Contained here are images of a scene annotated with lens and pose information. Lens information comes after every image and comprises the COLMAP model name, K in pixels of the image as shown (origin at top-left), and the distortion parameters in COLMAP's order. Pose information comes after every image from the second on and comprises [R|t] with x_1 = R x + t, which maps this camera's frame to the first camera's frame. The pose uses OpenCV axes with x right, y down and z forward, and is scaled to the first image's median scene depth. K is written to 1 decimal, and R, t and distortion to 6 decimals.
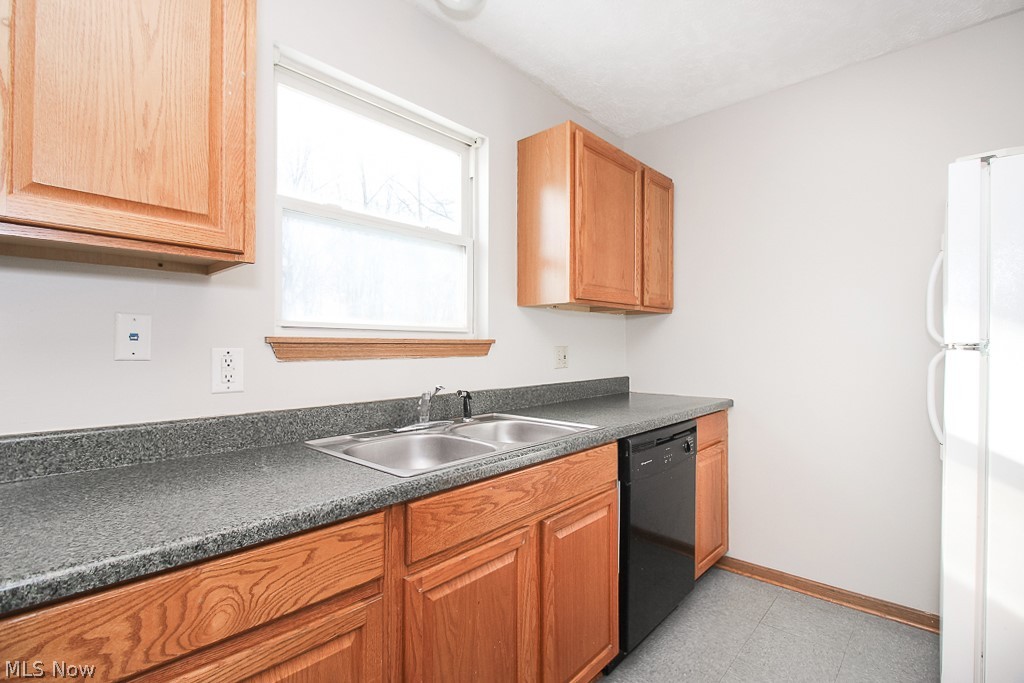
lens RADIAL K [[493.4, 0, 512.0], [0, 493.4, 341.5], [0, 0, 1]] dist [-0.004231, -0.001282]
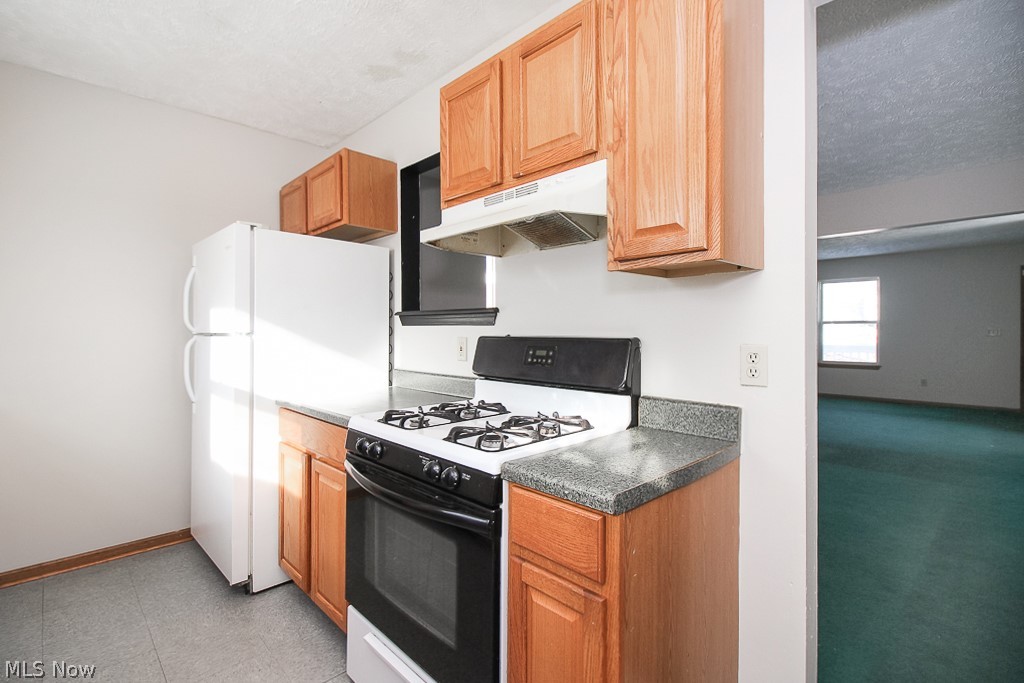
lens RADIAL K [[484.6, 0, 511.6], [0, 484.6, 330.3], [0, 0, 1]] dist [-0.002204, -0.000719]
pose [[0.084511, -0.006394, 0.996402, -0.451790], [0.001531, 0.999979, 0.006287, -0.009780], [-0.996421, 0.000994, 0.084519, -0.040611]]
